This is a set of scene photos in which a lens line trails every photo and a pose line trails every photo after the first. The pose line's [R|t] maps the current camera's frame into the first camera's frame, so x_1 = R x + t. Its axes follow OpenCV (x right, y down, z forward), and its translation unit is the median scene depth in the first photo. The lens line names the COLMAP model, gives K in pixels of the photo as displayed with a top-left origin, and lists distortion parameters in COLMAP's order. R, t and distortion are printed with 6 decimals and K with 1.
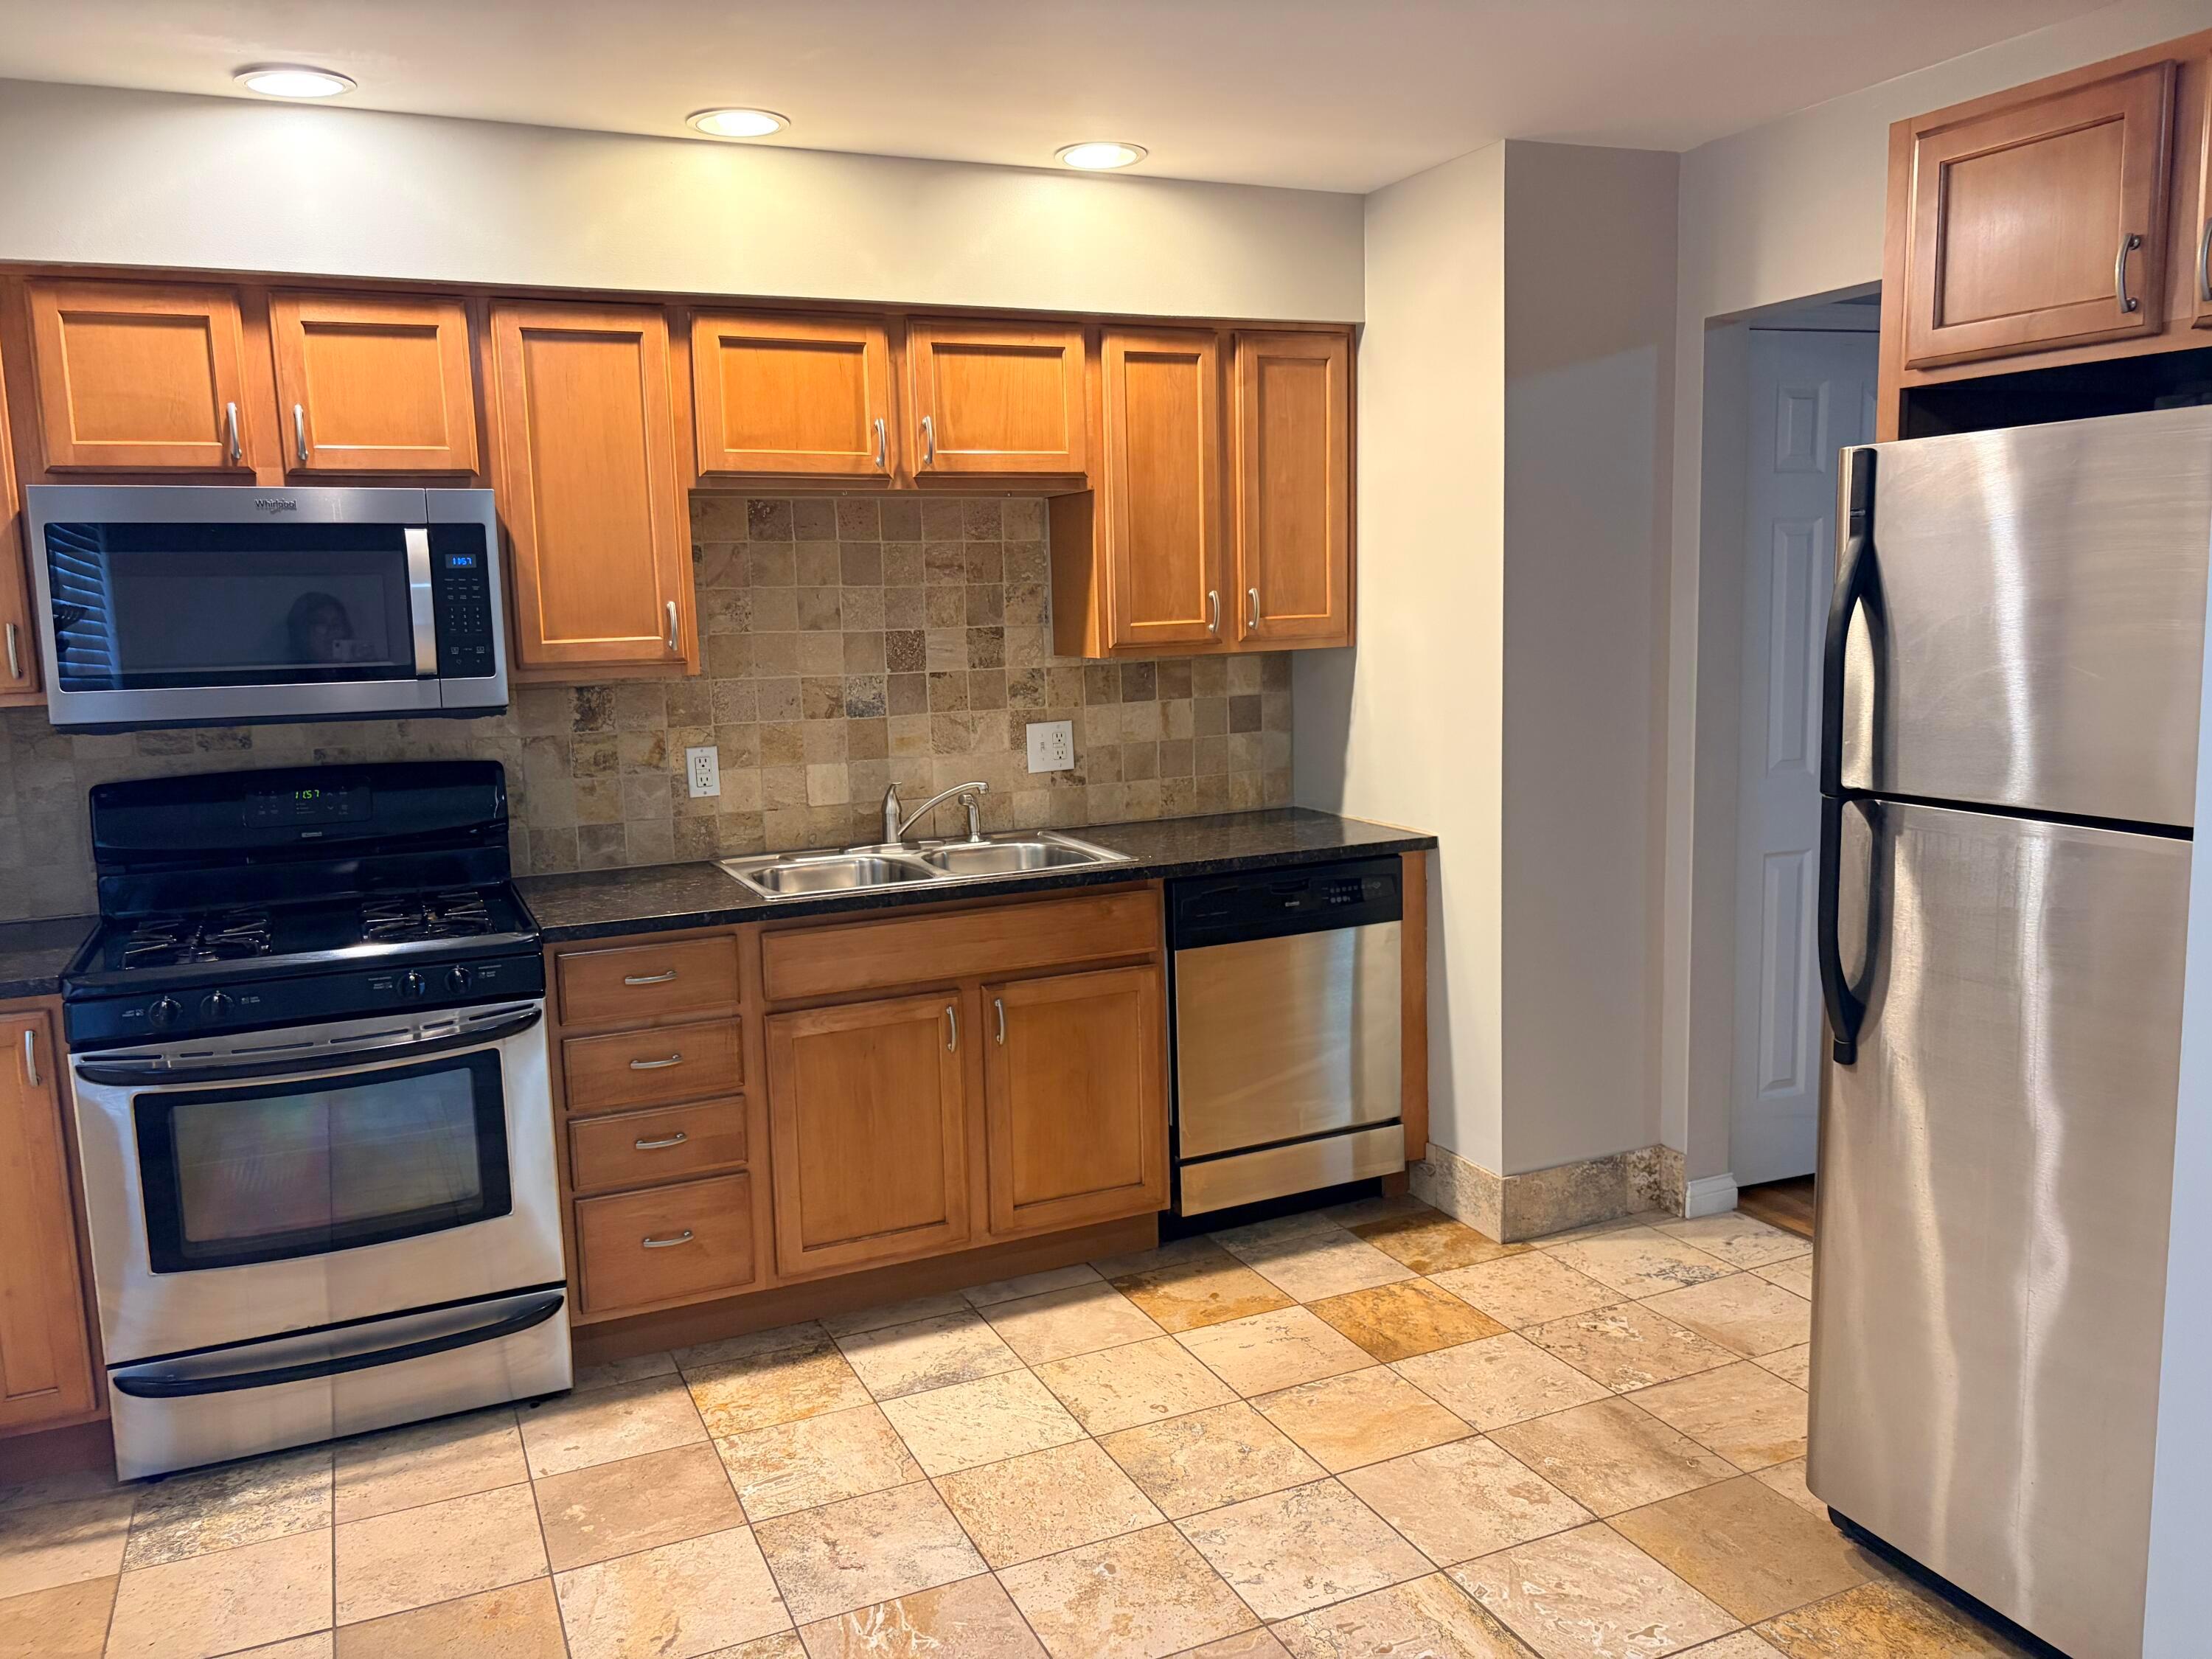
lens RADIAL K [[1701.9, 0, 1100.3], [0, 1701.9, 818.8], [0, 0, 1]] dist [0.062915, -0.059937]
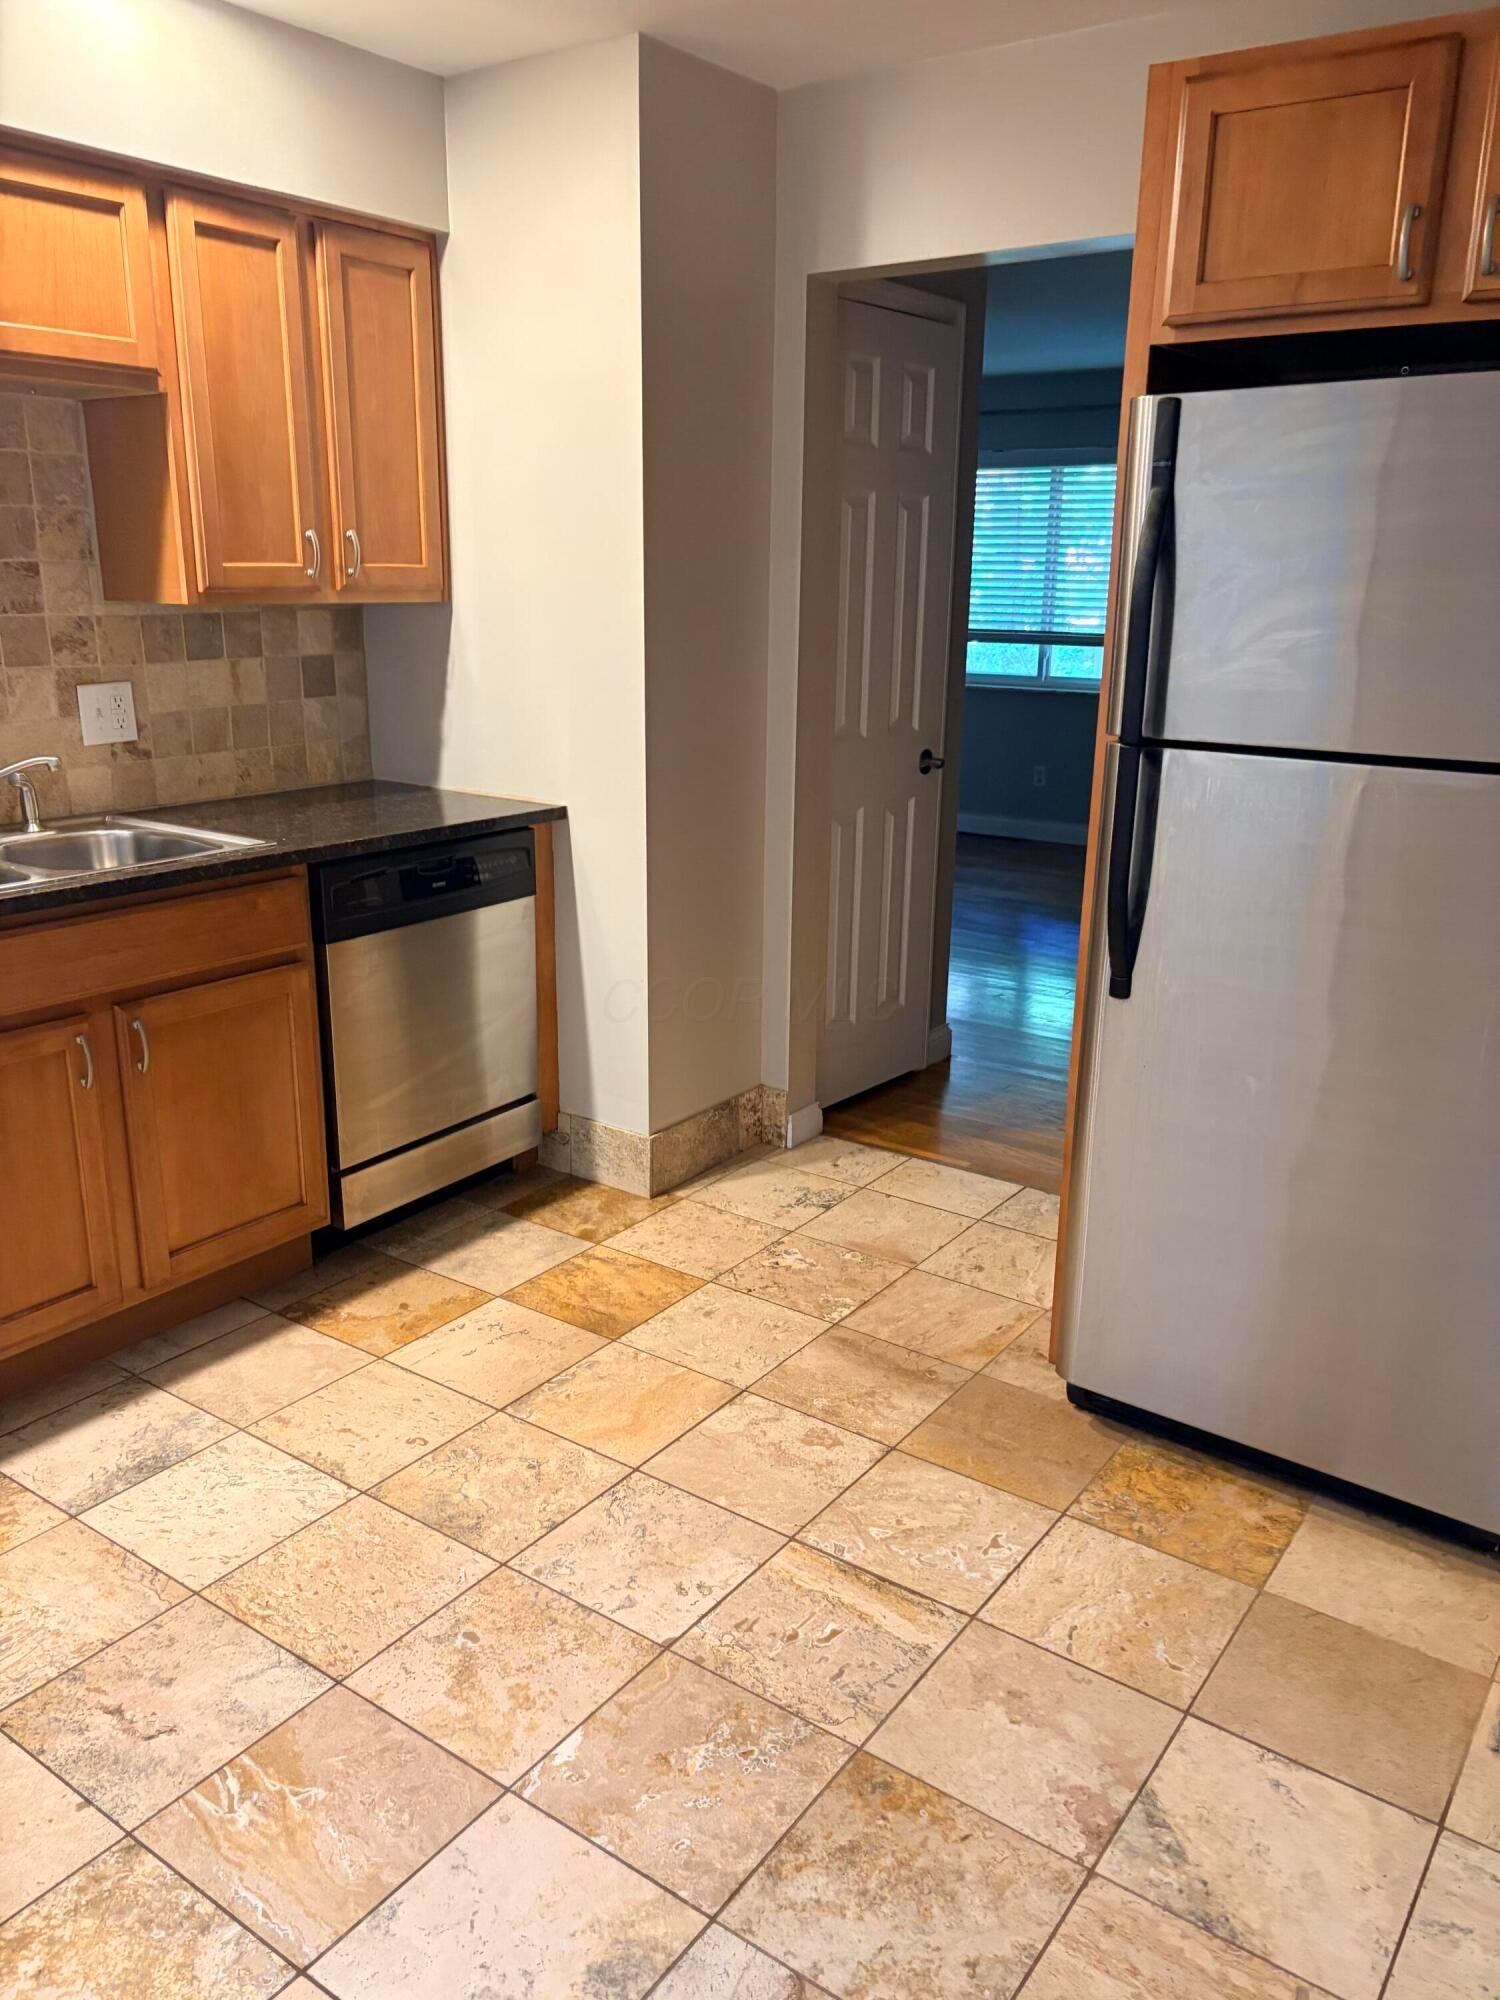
lens RADIAL K [[1520.3, 0, 760.3], [0, 1520.3, 1016.0], [0, 0, 1]] dist [0.010684, 0.005270]
pose [[0.862038, -0.103375, 0.496189, -0.158789], [0.029485, 0.987550, 0.154518, -0.001848], [-0.505984, -0.118570, 0.854354, 0.199311]]
